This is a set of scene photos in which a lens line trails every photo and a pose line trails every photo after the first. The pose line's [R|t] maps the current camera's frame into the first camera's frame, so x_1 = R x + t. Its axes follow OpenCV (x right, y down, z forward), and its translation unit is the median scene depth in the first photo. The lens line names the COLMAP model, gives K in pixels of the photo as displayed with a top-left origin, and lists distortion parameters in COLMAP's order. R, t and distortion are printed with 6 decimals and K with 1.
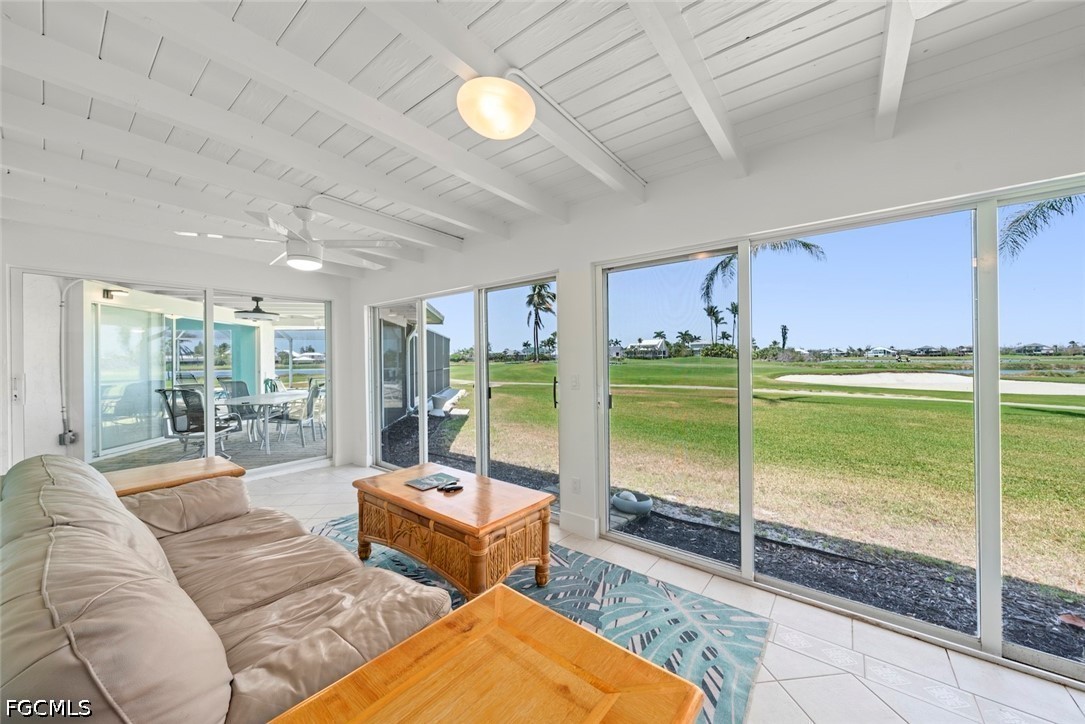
lens RADIAL K [[392.1, 0, 542.5], [0, 392.1, 362.0], [0, 0, 1]] dist [-0.000804, 0.000078]
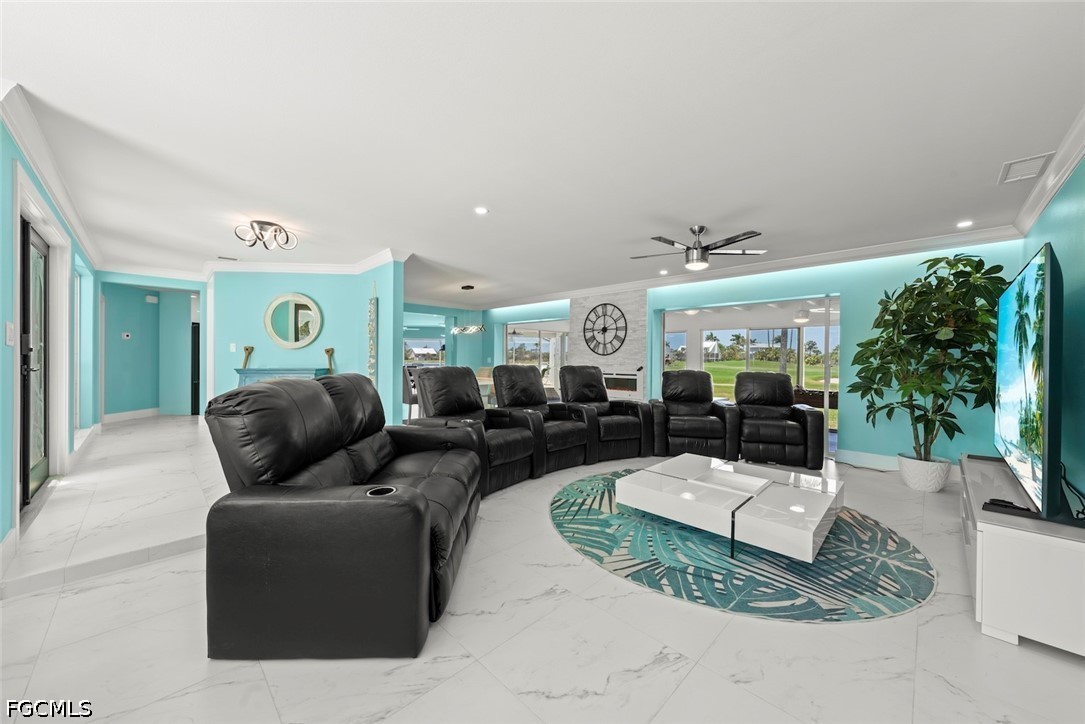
lens RADIAL K [[388.7, 0, 538.1], [0, 388.7, 354.5], [0, 0, 1]] dist [-0.002184, 0.000081]
pose [[0.991410, 0.018605, -0.129461, -0.054842], [-0.021078, 0.999620, -0.017752, 0.002872], [0.129082, 0.020328, 0.991426, -0.173949]]
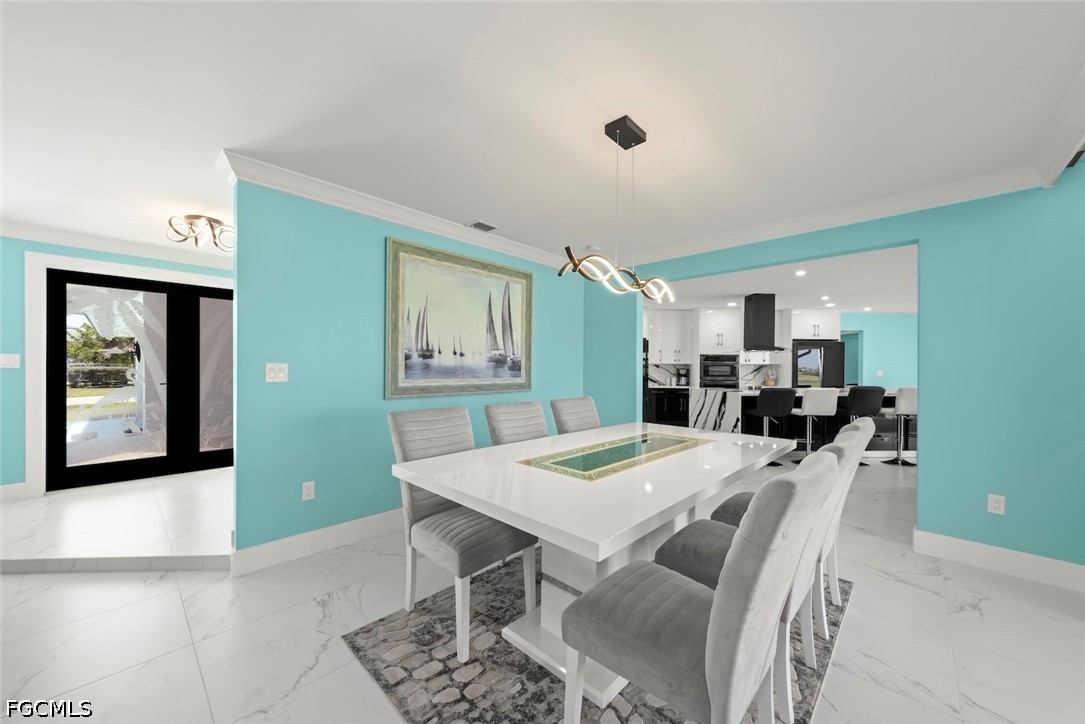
lens RADIAL K [[397.1, 0, 541.9], [0, 397.1, 370.0], [0, 0, 1]] dist [-0.000296, 0.000015]
pose [[-0.093544, 0.011950, -0.995543, -0.057693], [-0.012670, 0.999833, 0.013191, -0.000007], [0.995535, 0.013847, -0.093377, 0.000823]]
